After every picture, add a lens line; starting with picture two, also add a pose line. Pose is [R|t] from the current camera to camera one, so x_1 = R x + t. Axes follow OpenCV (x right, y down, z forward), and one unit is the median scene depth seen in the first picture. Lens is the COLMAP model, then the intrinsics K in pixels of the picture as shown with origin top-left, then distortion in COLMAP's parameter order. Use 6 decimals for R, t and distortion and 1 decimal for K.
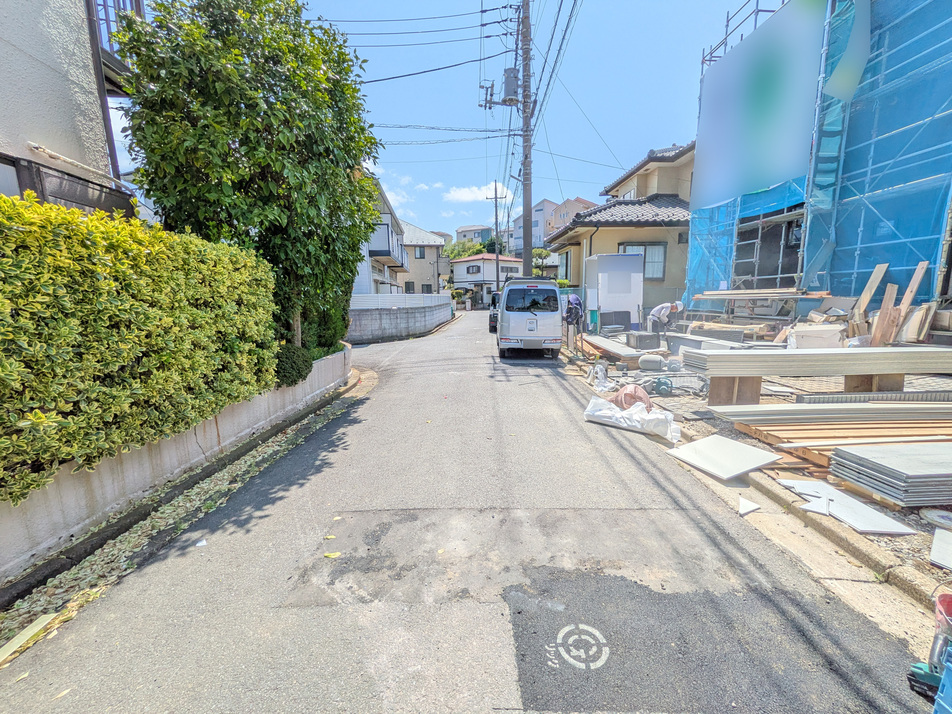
lens RADIAL K [[378.1, 0, 478.1], [0, 378.1, 356.9], [0, 0, 1]] dist [-0.006965, 0.002174]
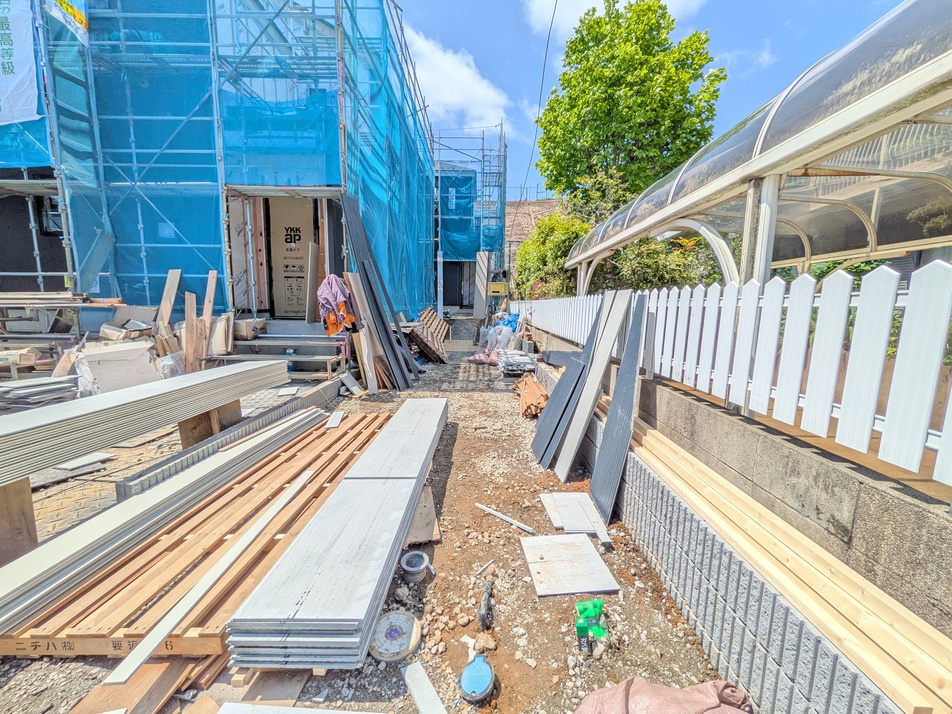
lens RADIAL K [[378.1, 0, 478.1], [0, 378.1, 356.9], [0, 0, 1]] dist [-0.006965, 0.002174]
pose [[0.066292, -0.121809, 0.990337, 0.167334], [0.141505, 0.983637, 0.111513, -0.032119], [-0.987715, 0.132745, 0.082444, 0.189029]]
